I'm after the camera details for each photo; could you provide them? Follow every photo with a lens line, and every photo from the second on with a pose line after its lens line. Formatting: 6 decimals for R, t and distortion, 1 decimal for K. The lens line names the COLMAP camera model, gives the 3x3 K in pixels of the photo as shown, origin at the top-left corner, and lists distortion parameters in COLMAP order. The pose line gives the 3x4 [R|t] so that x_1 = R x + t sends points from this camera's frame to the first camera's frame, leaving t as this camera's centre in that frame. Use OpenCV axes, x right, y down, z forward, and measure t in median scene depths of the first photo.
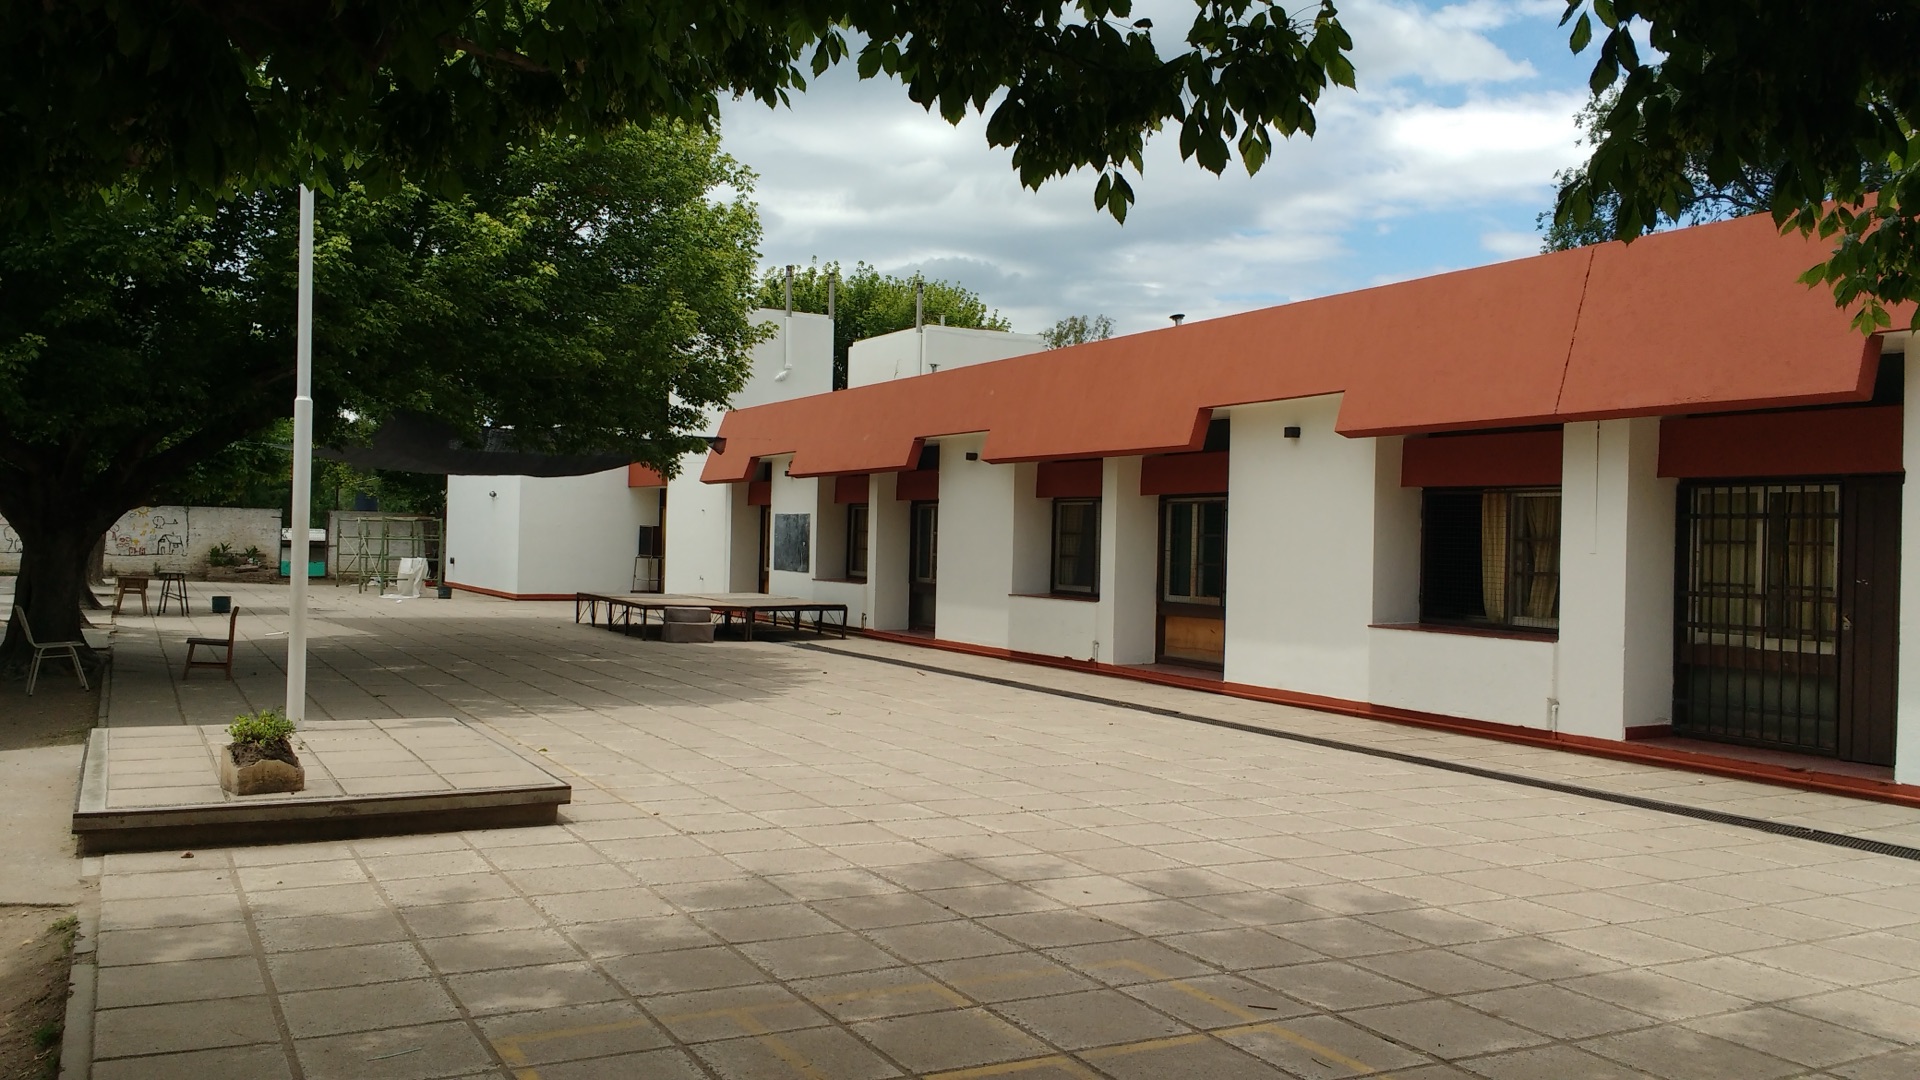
lens RADIAL K [[1503.9, 0, 963.3], [0, 1503.9, 564.1], [0, 0, 1]] dist [0.108584, -0.172712]
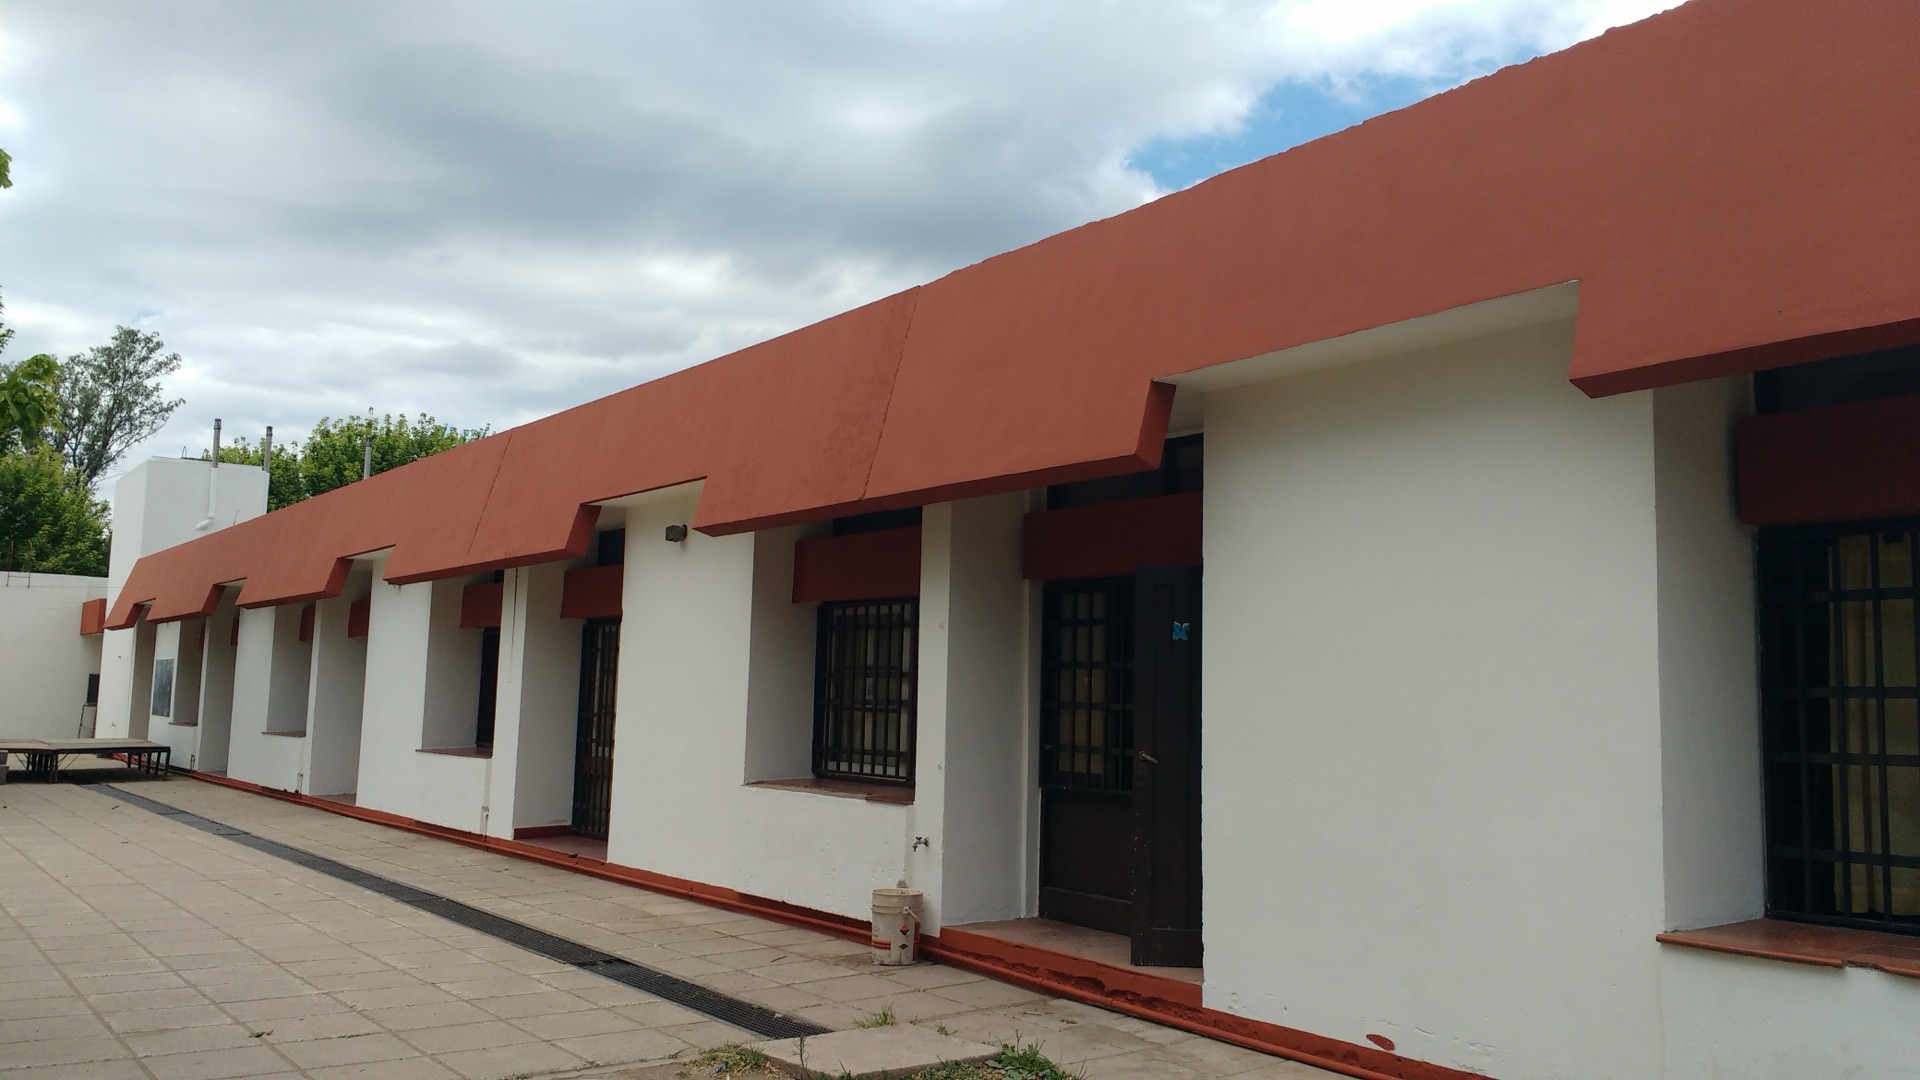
lens RADIAL K [[1522.1, 0, 1001.3], [0, 1522.1, 544.0], [0, 0, 1]] dist [0.109471, -0.168050]
pose [[0.990030, 0.005806, 0.140739, 0.567828], [0.009858, 0.993845, -0.110345, 0.020298], [-0.140513, 0.110632, 0.983878, -0.234039]]
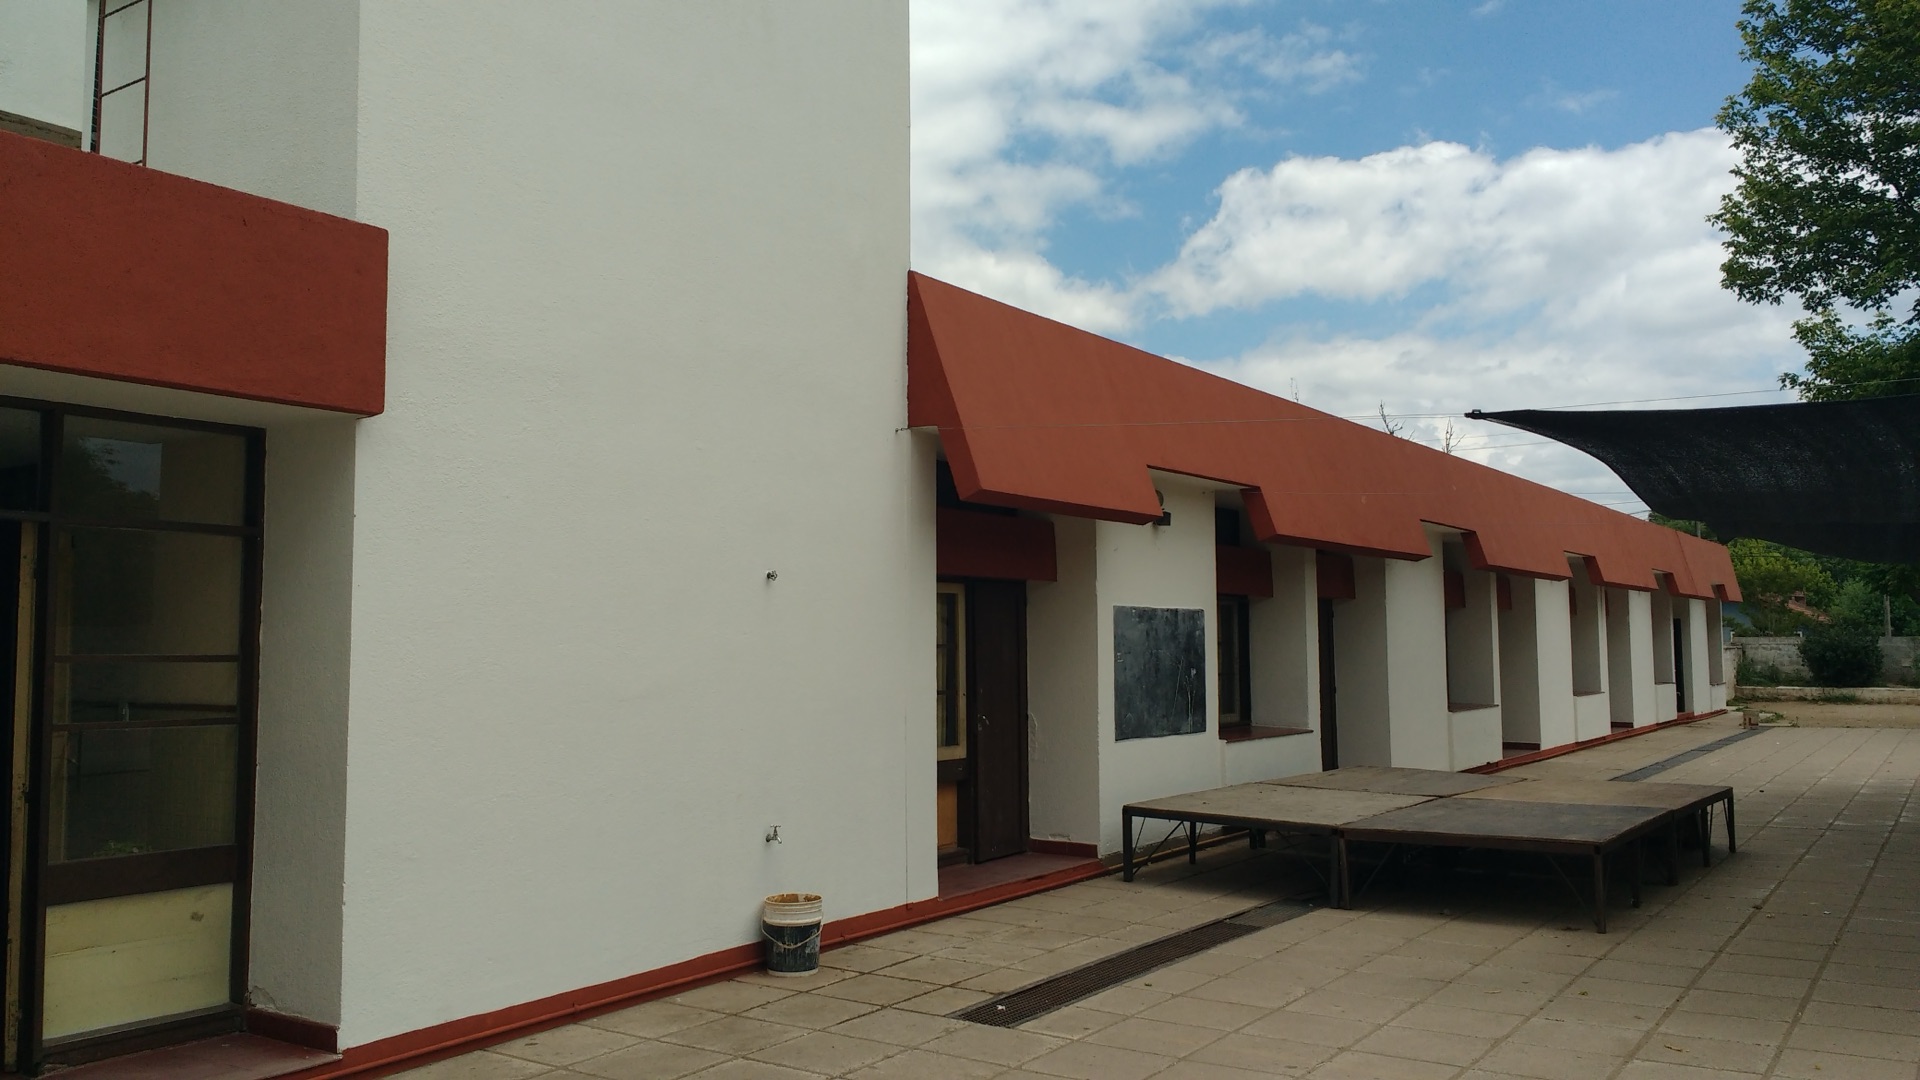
lens RADIAL K [[1543.5, 0, 960.0], [0, 1543.5, 540.0], [0, 0, 1]] dist [0.096833, -0.195788]
pose [[-0.463780, 0.039108, 0.885087, -0.891114], [0.004072, 0.999109, -0.042012, -0.061795], [-0.885941, -0.015880, -0.463526, 2.266582]]
